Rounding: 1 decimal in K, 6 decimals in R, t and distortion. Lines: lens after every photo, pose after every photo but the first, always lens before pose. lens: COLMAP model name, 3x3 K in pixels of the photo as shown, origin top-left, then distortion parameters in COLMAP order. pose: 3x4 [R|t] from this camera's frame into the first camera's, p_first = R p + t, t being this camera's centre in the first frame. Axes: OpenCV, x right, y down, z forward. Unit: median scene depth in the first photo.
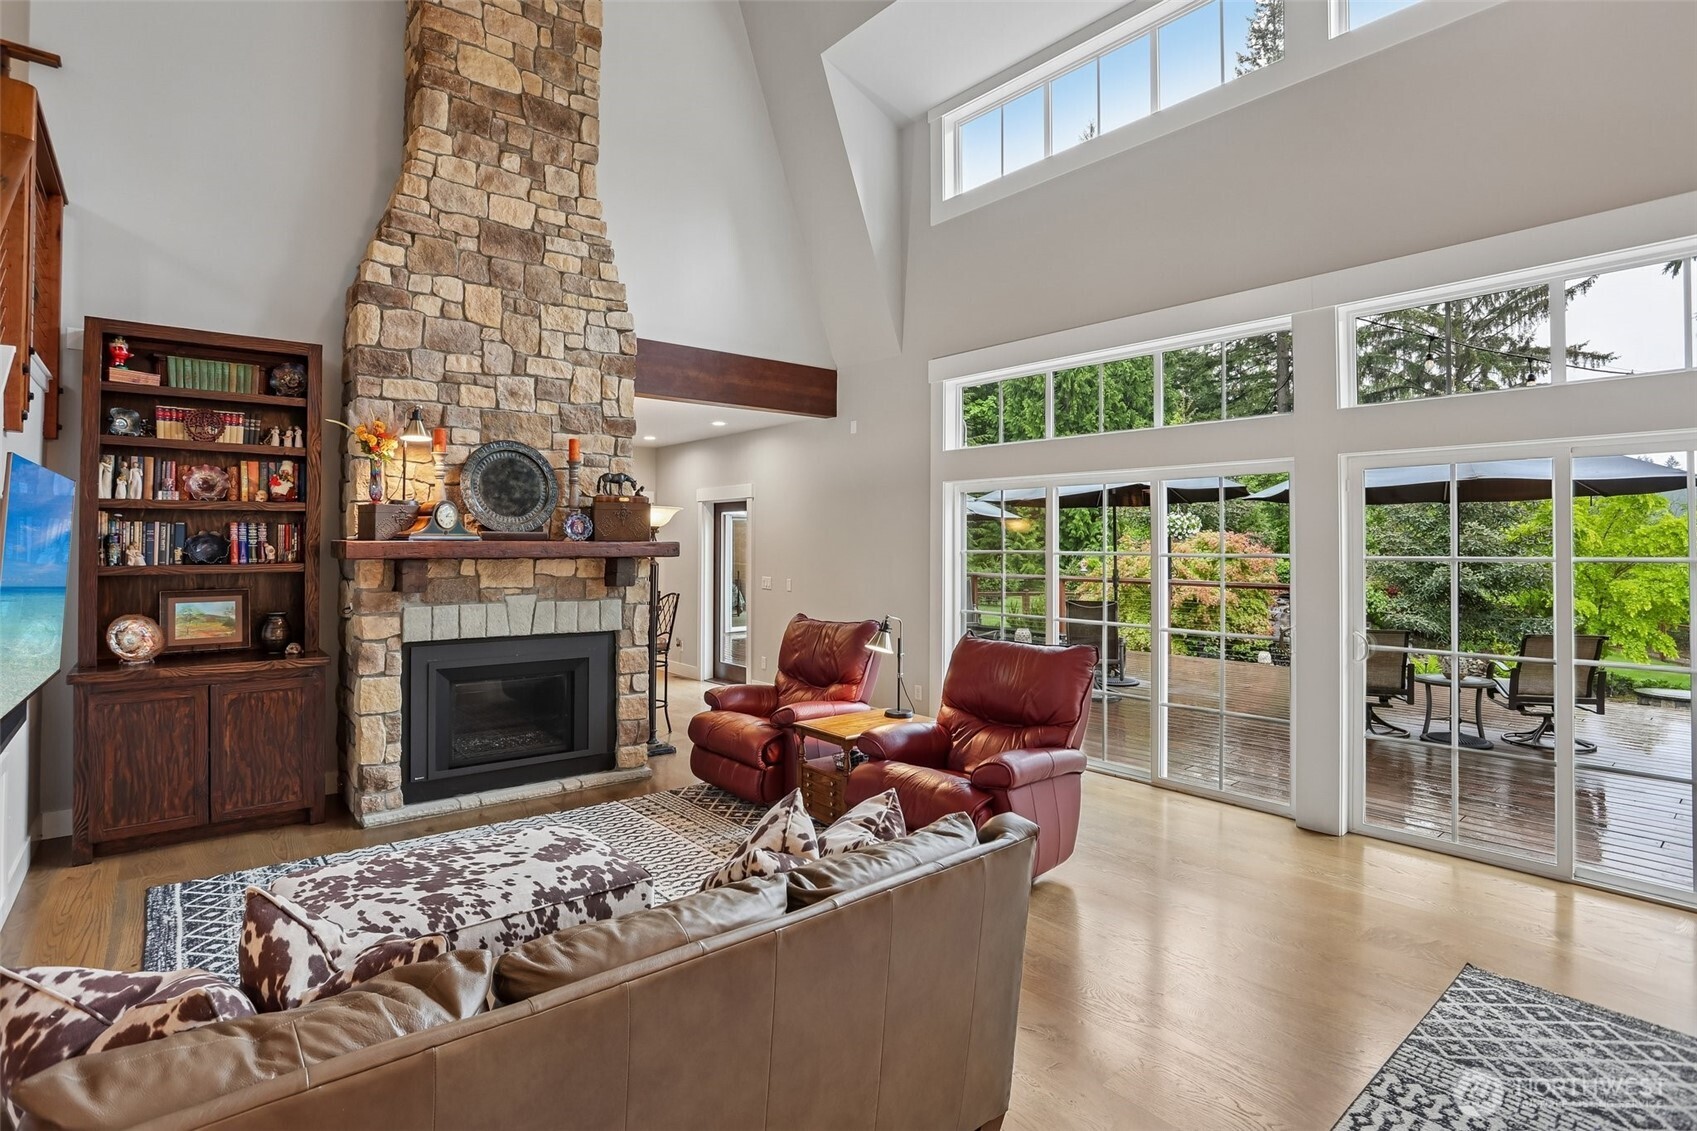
lens RADIAL K [[864.0, 0, 847.4], [0, 864.0, 529.9], [0, 0, 1]] dist [-0.060609, 0.031015]
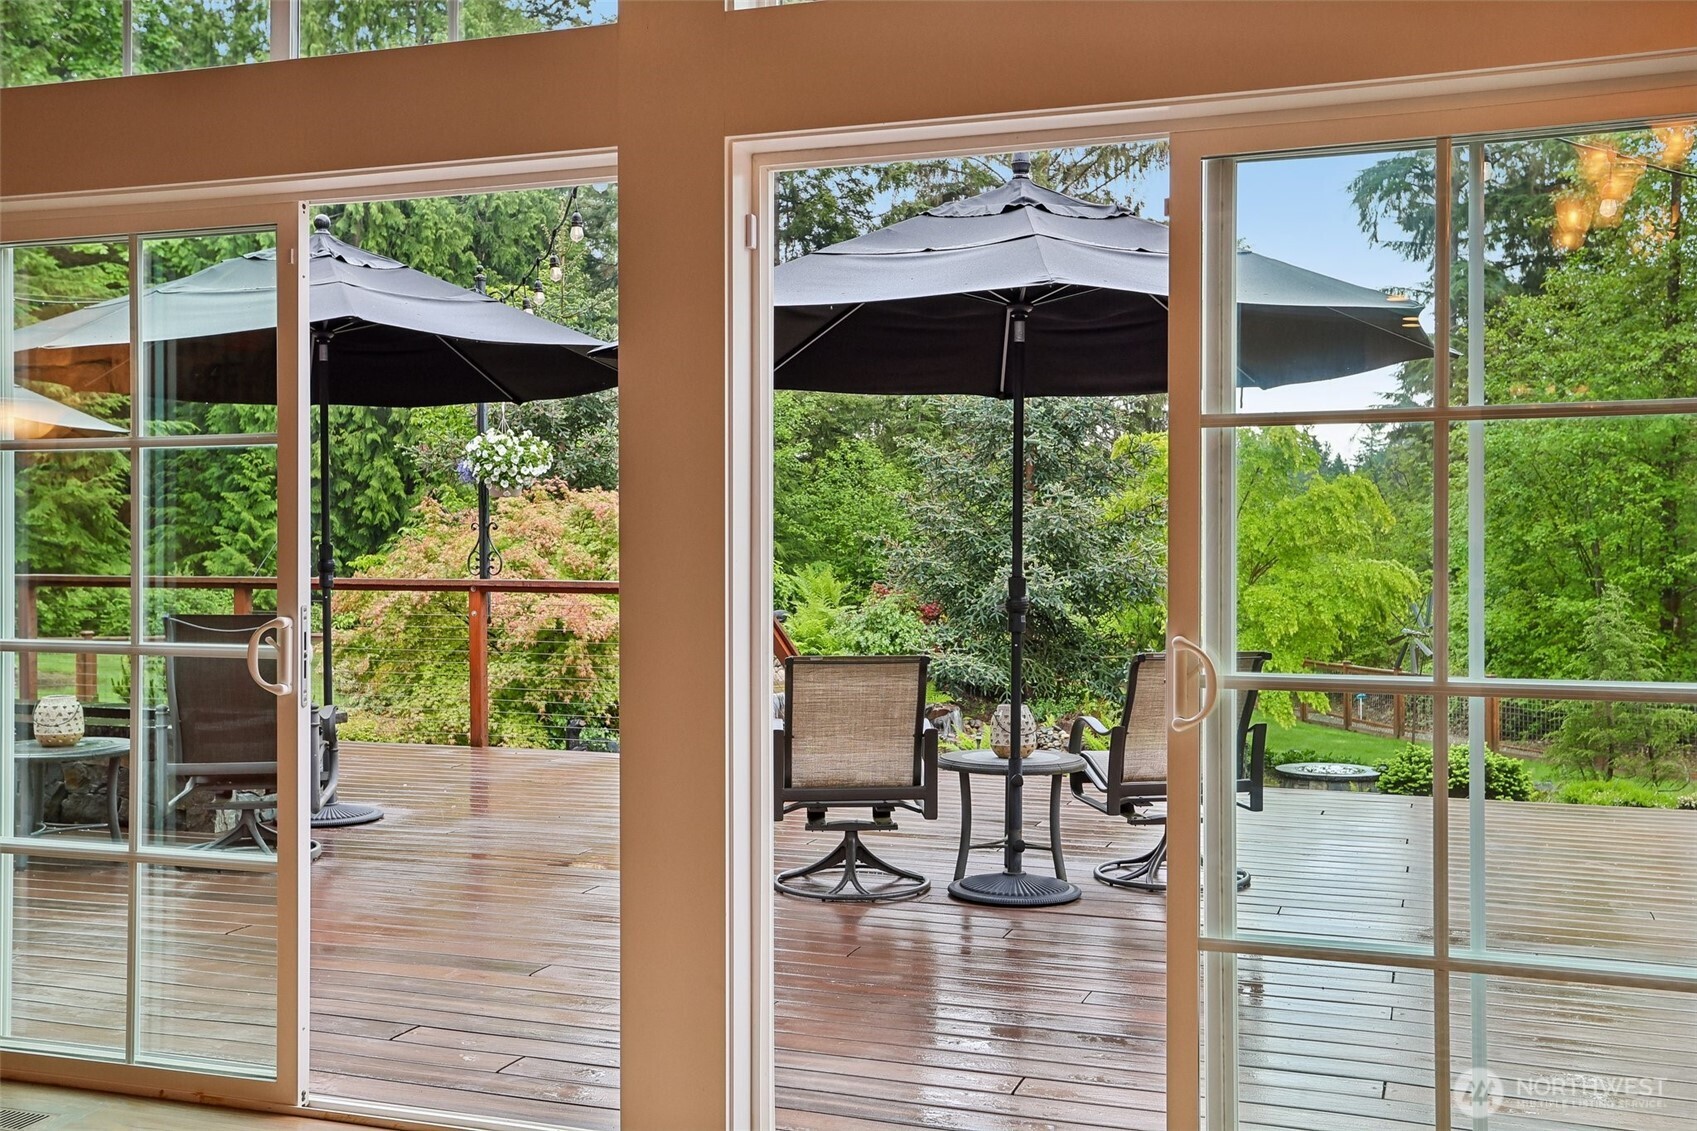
lens RADIAL K [[1701.2, 0, 869.8], [0, 1701.2, 557.7], [0, 0, 1]] dist [0.047620, 0.008837]
pose [[0.864108, -0.003007, 0.503297, 0.076119], [-0.007653, 0.999788, 0.019113, 0.020819], [-0.503248, -0.020367, 0.863902, 0.097572]]
